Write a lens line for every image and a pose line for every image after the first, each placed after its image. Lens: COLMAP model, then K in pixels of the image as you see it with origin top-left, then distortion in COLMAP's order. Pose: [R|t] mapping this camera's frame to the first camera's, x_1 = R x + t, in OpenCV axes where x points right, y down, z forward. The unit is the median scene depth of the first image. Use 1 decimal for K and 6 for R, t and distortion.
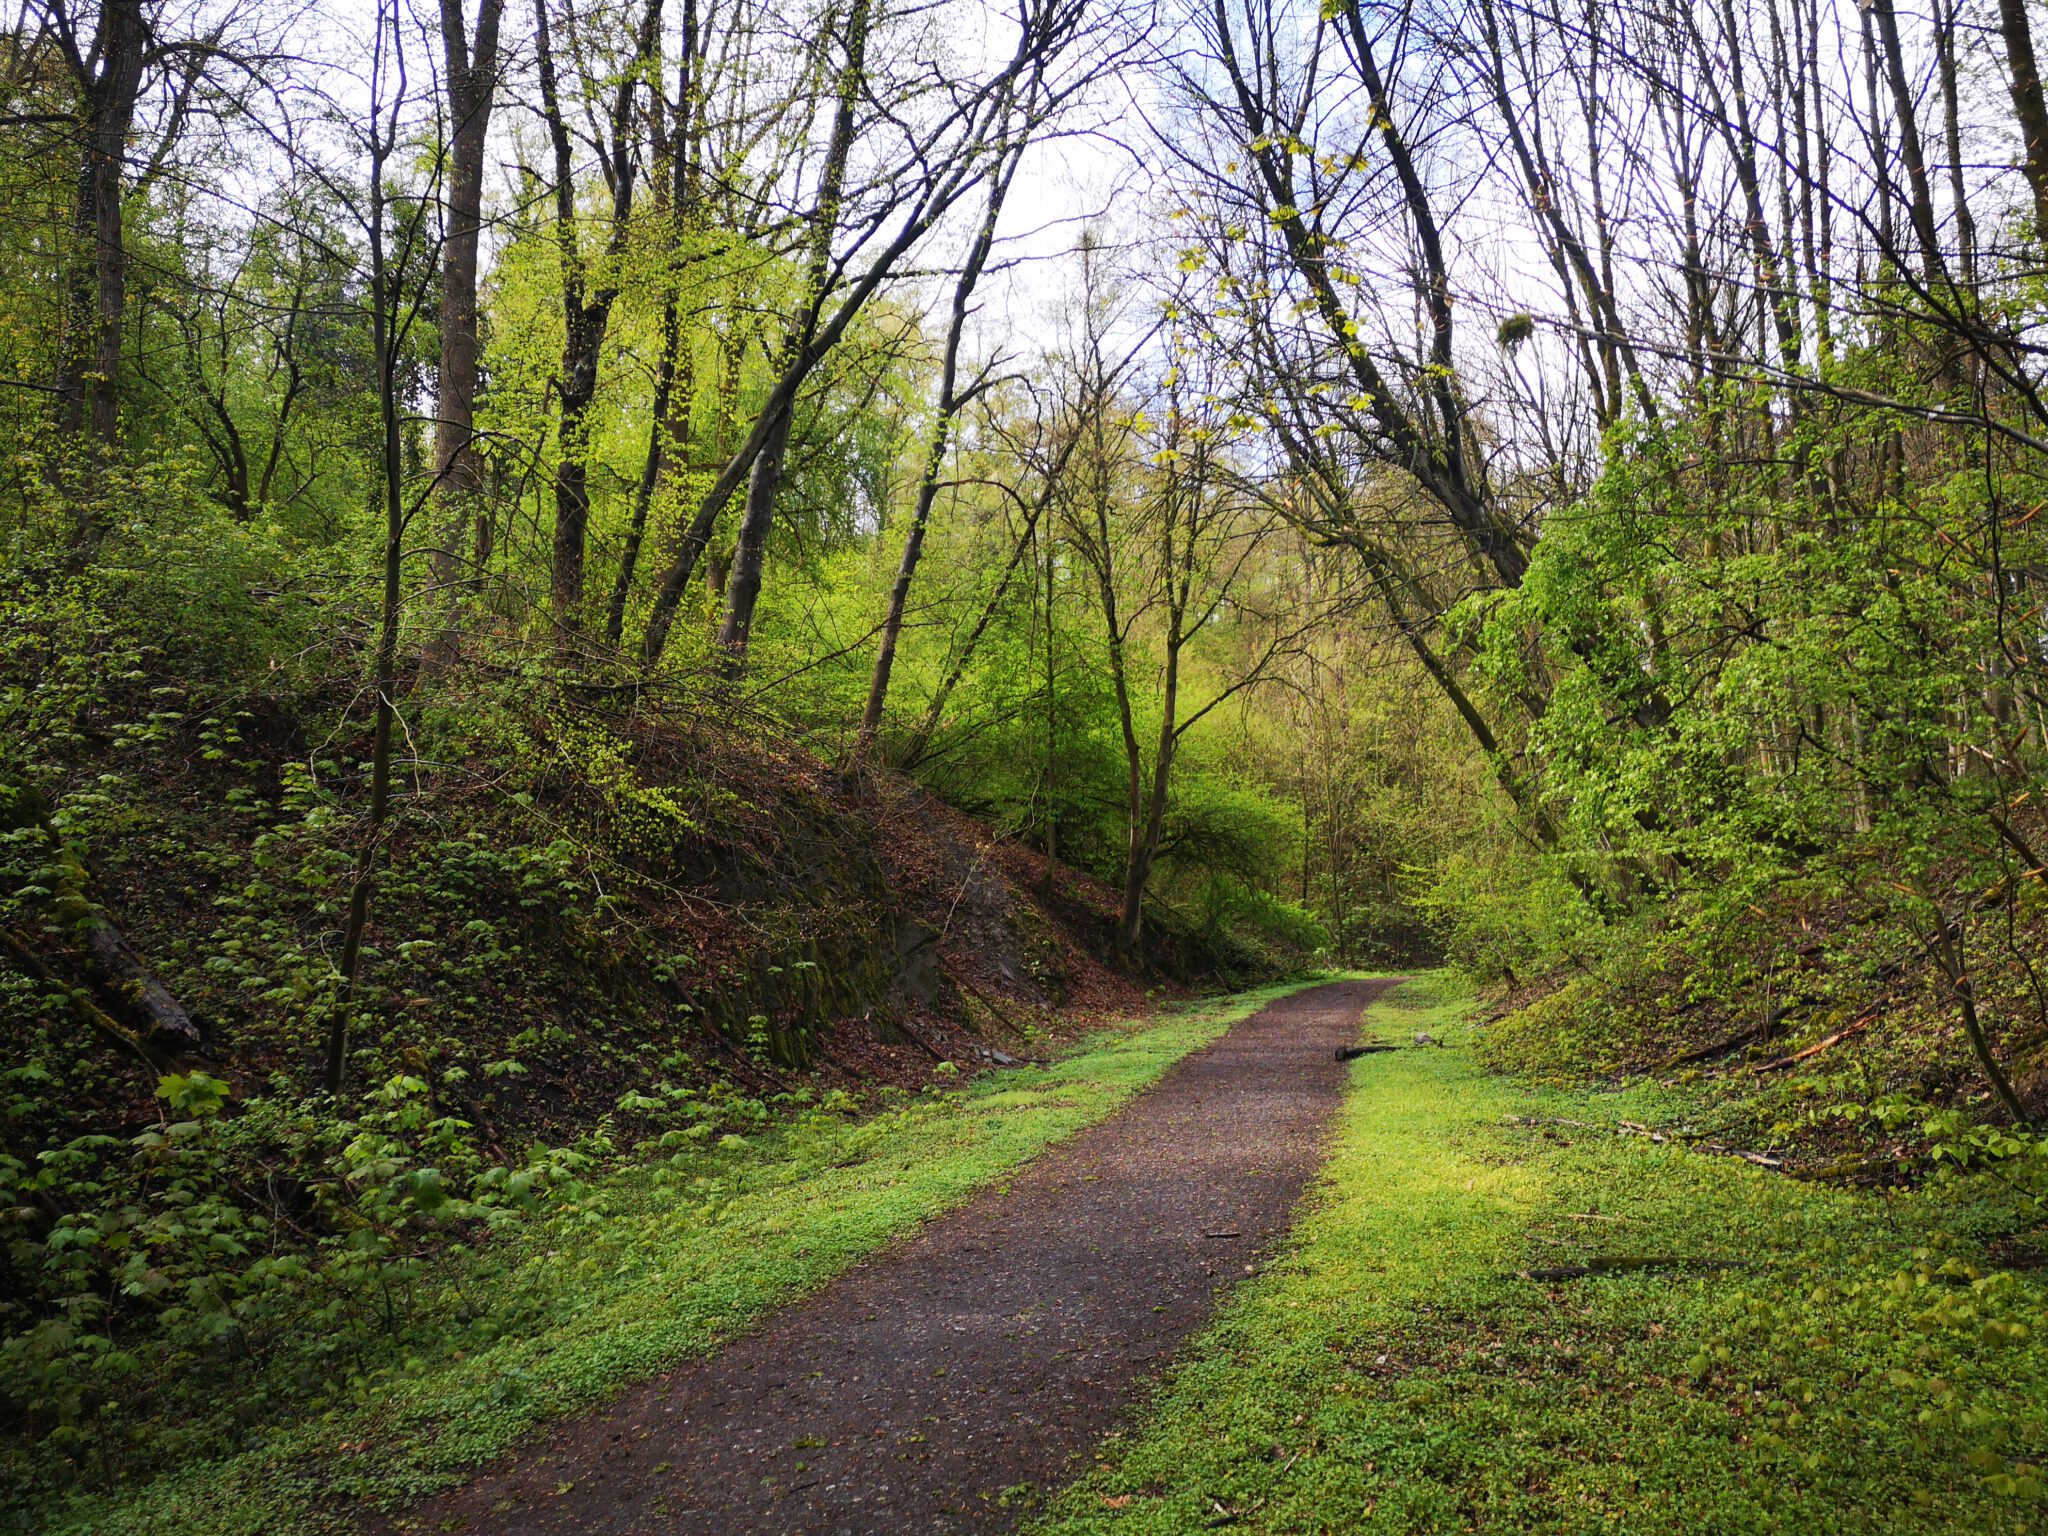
lens RADIAL K [[1614.6, 0, 1023.9], [0, 1614.6, 769.5], [0, 0, 1]] dist [-0.003410, -0.000864]
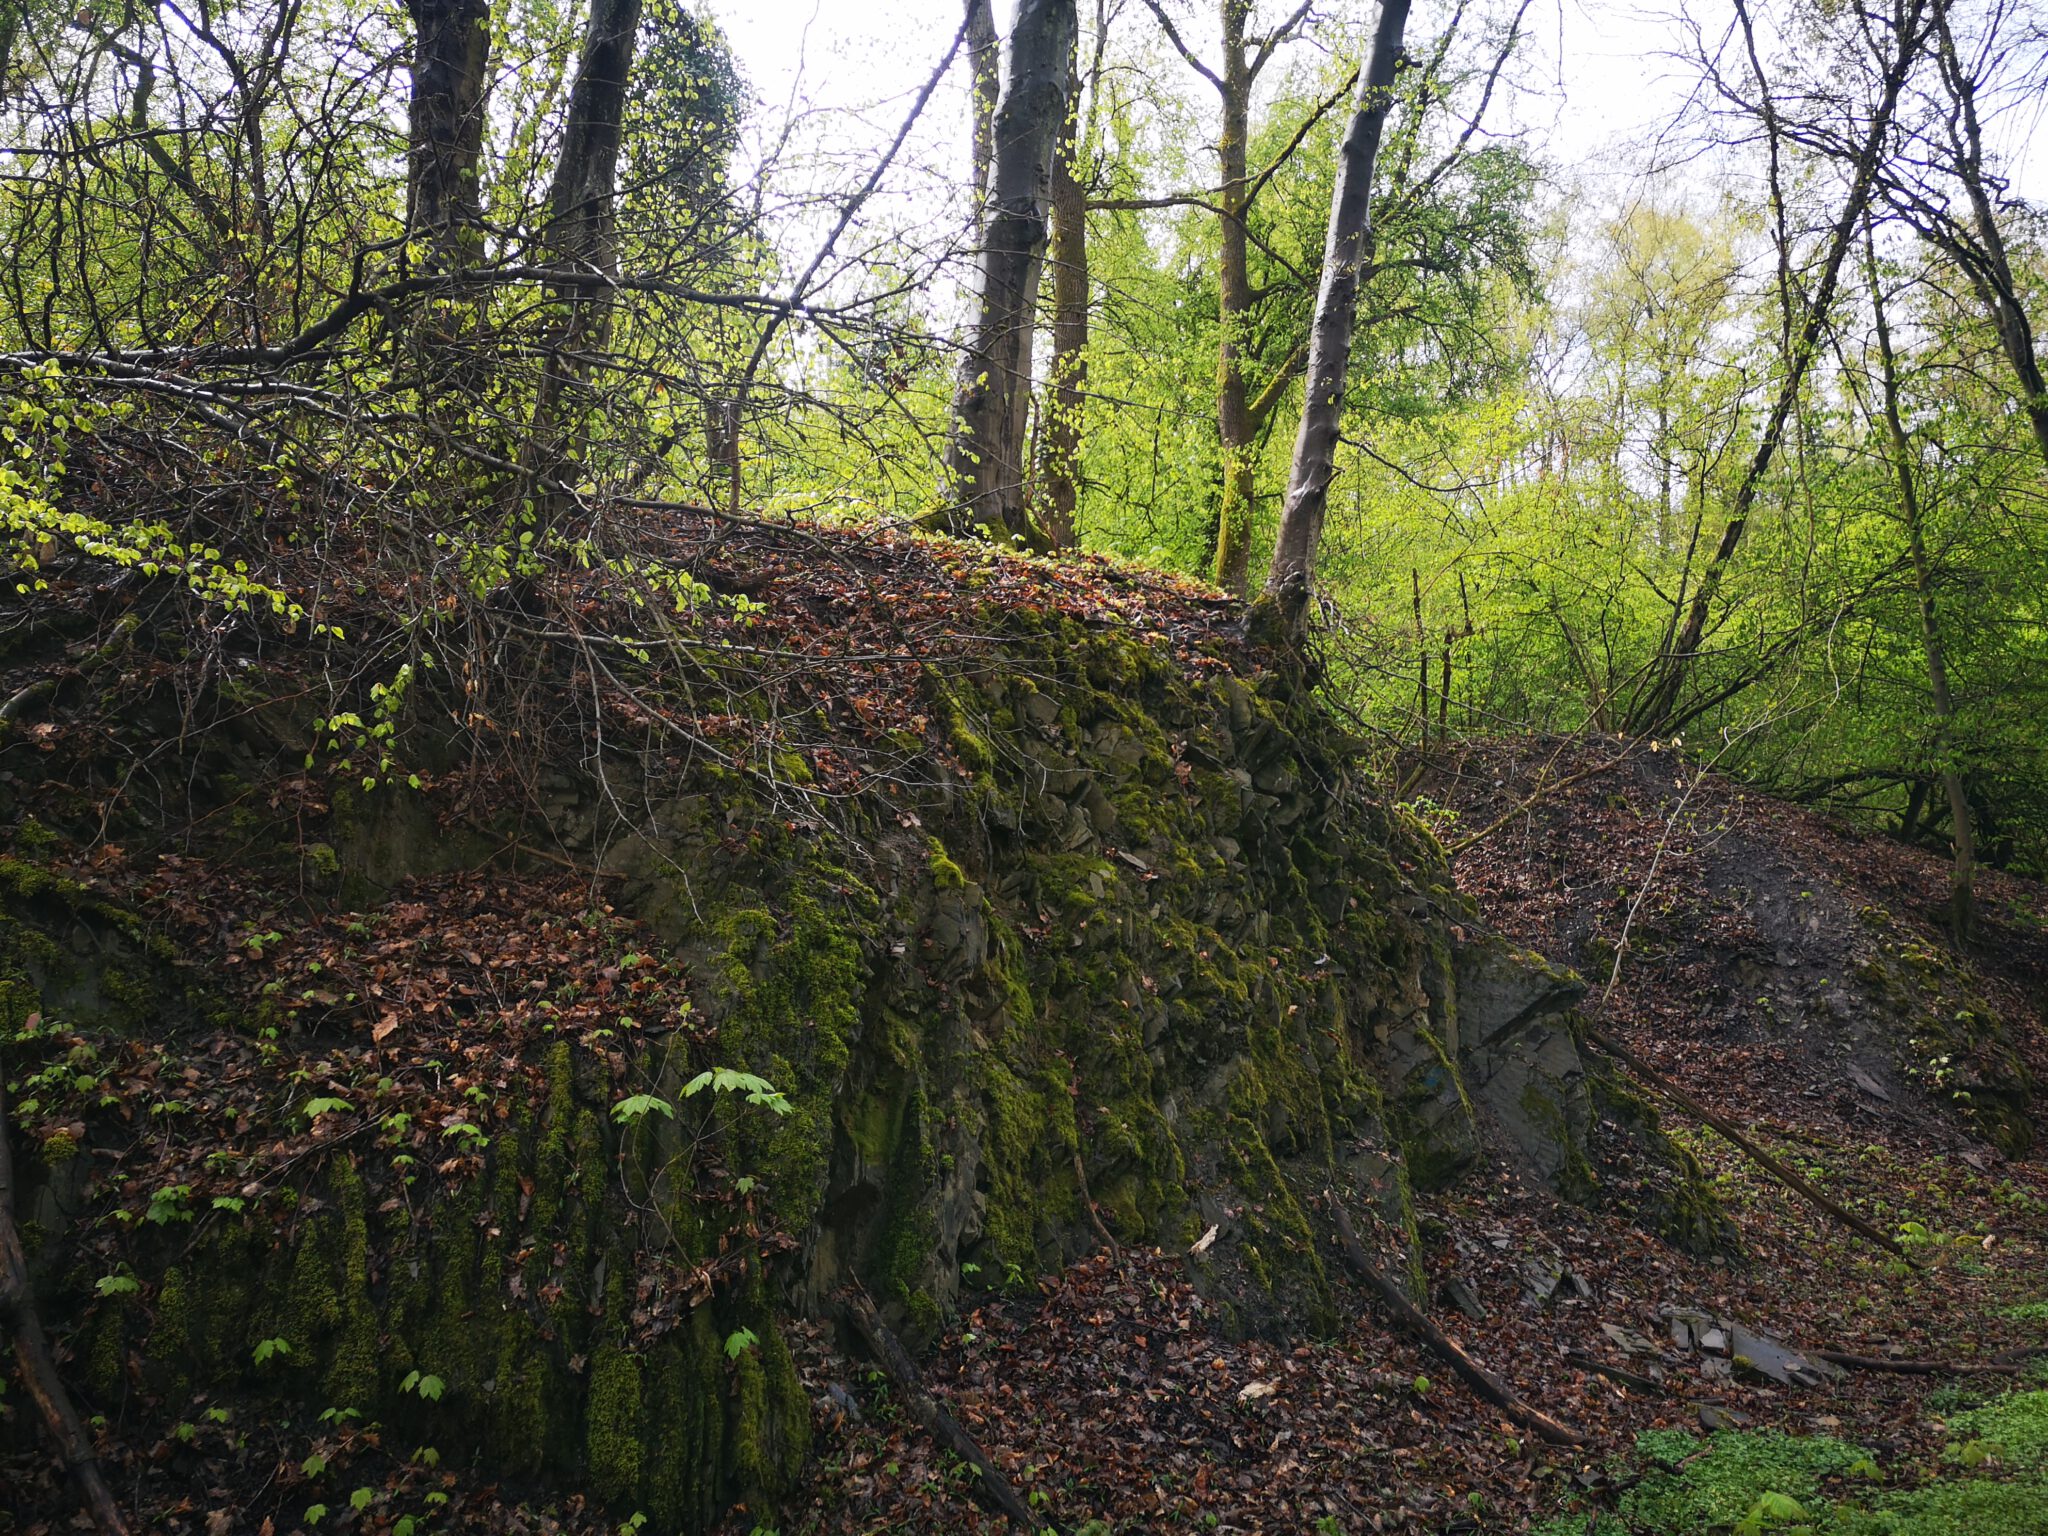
lens RADIAL K [[1614.6, 0, 1024.5], [0, 1614.6, 767.2], [0, 0, 1]] dist [-0.003410, -0.000864]
pose [[0.855126, -0.140770, -0.498942, 0.024647], [0.099515, 0.989102, -0.108505, 0.061135], [0.508779, 0.043133, 0.859816, 0.469222]]
